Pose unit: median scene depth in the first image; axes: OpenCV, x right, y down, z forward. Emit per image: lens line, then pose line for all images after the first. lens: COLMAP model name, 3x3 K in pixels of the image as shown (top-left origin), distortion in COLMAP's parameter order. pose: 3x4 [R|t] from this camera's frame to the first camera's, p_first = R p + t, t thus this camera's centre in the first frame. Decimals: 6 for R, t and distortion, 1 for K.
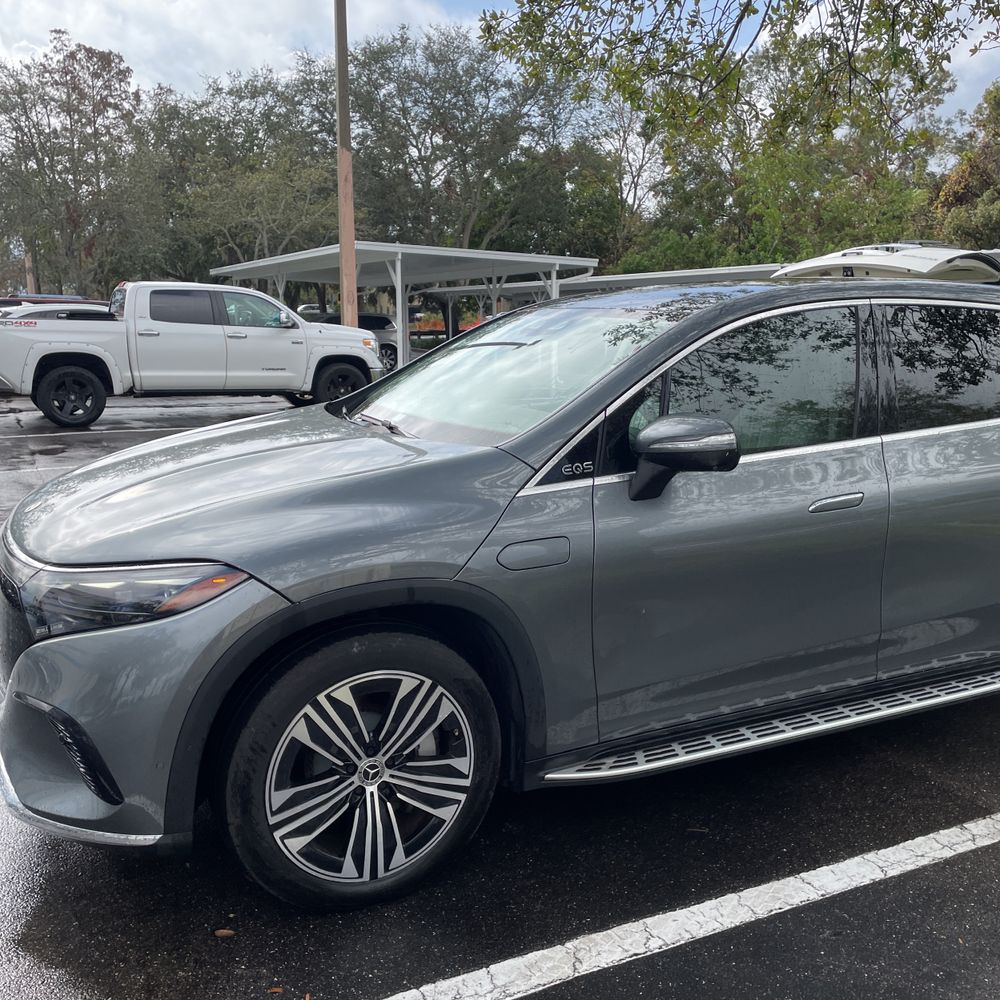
lens RADIAL K [[1011.7, 0, 496.4], [0, 1011.7, 491.6], [0, 0, 1]] dist [0.045734, 0.000000]
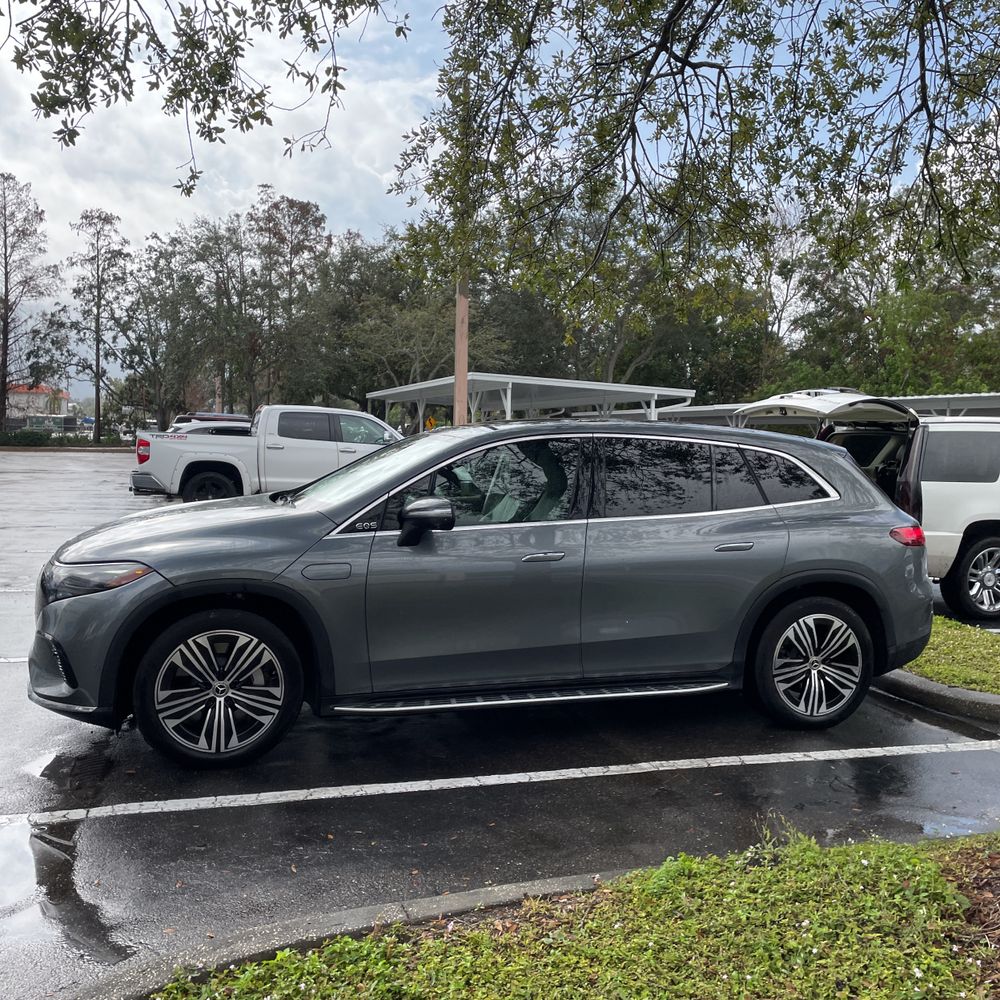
lens RADIAL K [[1011.7, 0, 520.4], [0, 1011.7, 491.8], [0, 0, 1]] dist [0.045734, 0.000000]
pose [[0.988828, 0.031639, -0.145668, 0.124195], [-0.048696, 0.992164, -0.115066, 0.021914], [0.140886, 0.120874, 0.982619, -0.137596]]
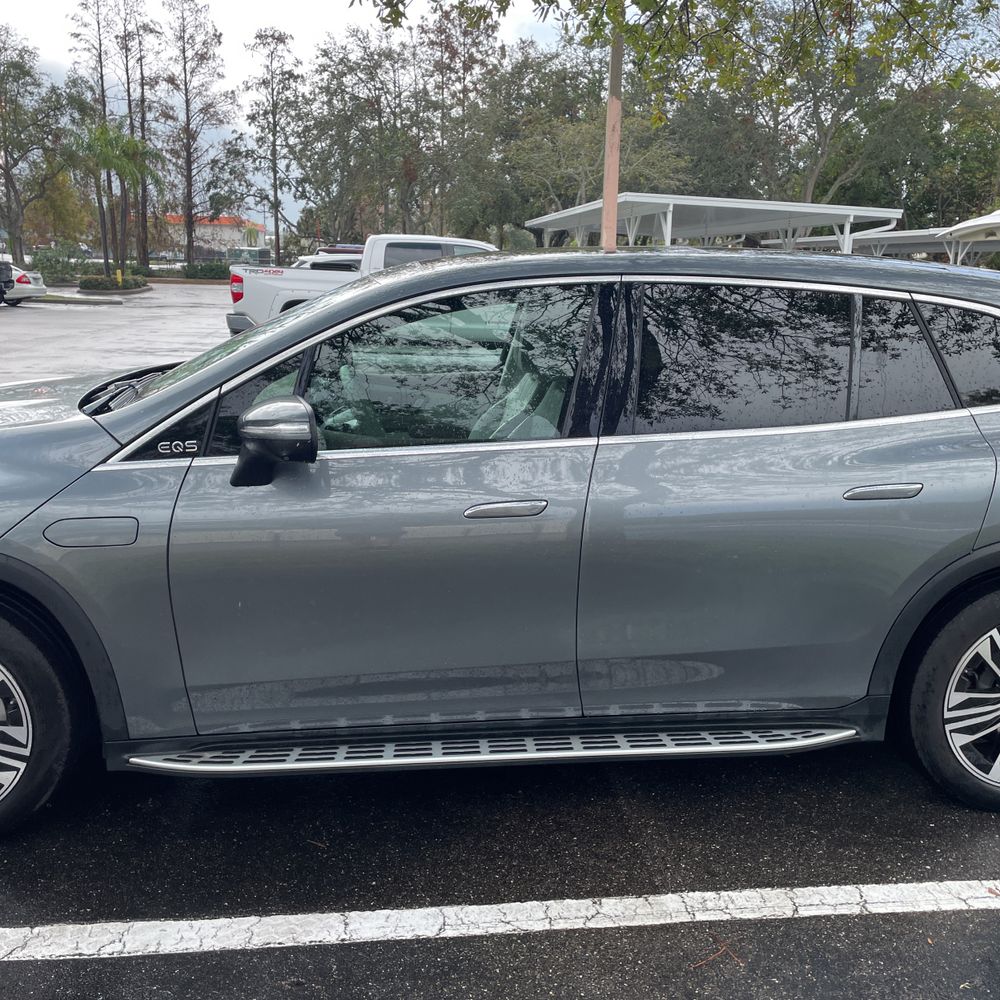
lens RADIAL K [[1011.7, 0, 508.3], [0, 1011.7, 495.0], [0, 0, 1]] dist [0.045734, 0.000000]
pose [[0.941230, 0.094641, -0.324236, 0.145324], [-0.078613, 0.994962, 0.062212, -0.013153], [0.328491, -0.033066, 0.943928, 0.042647]]
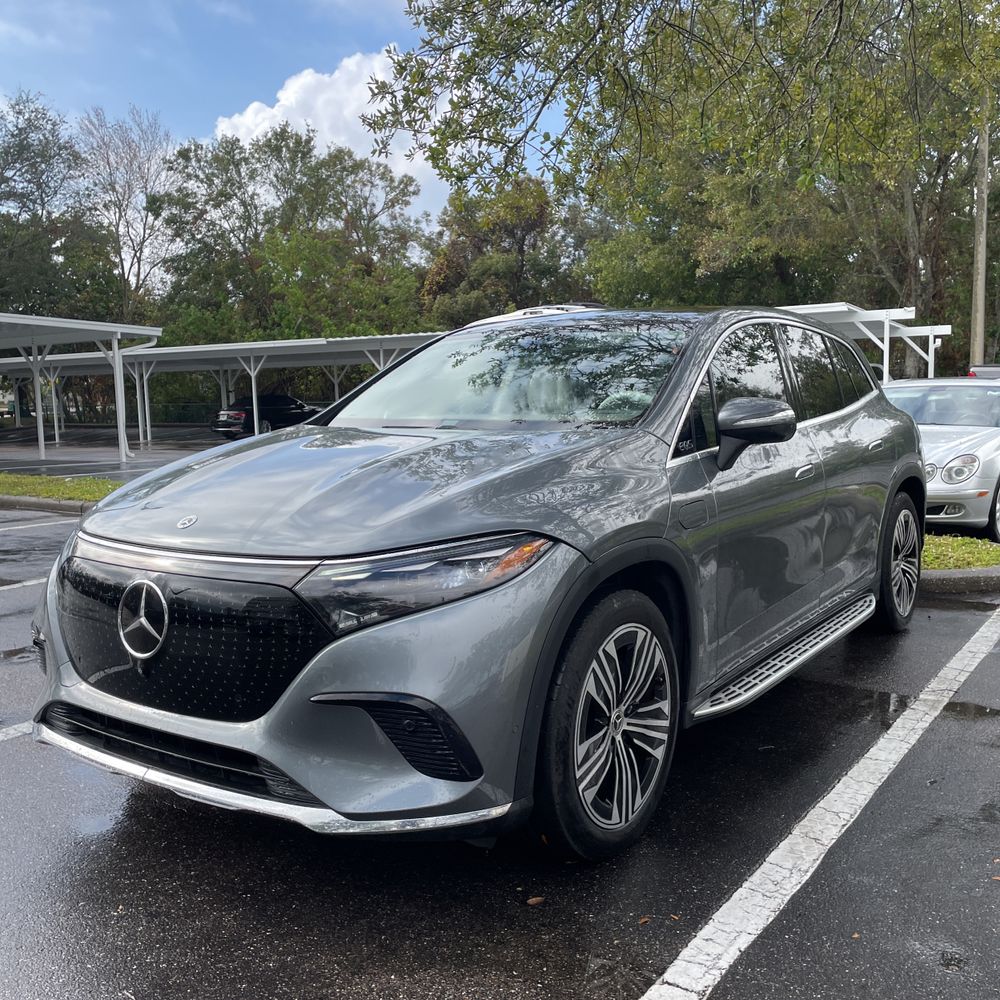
lens RADIAL K [[1011.7, 0, 510.3], [0, 1011.7, 495.1], [0, 0, 1]] dist [0.045734, 0.000000]
pose [[0.873601, -0.069862, 0.481603, -0.140887], [0.105823, 0.993232, -0.047878, 0.014611], [-0.474998, 0.092791, 0.875081, 0.016646]]
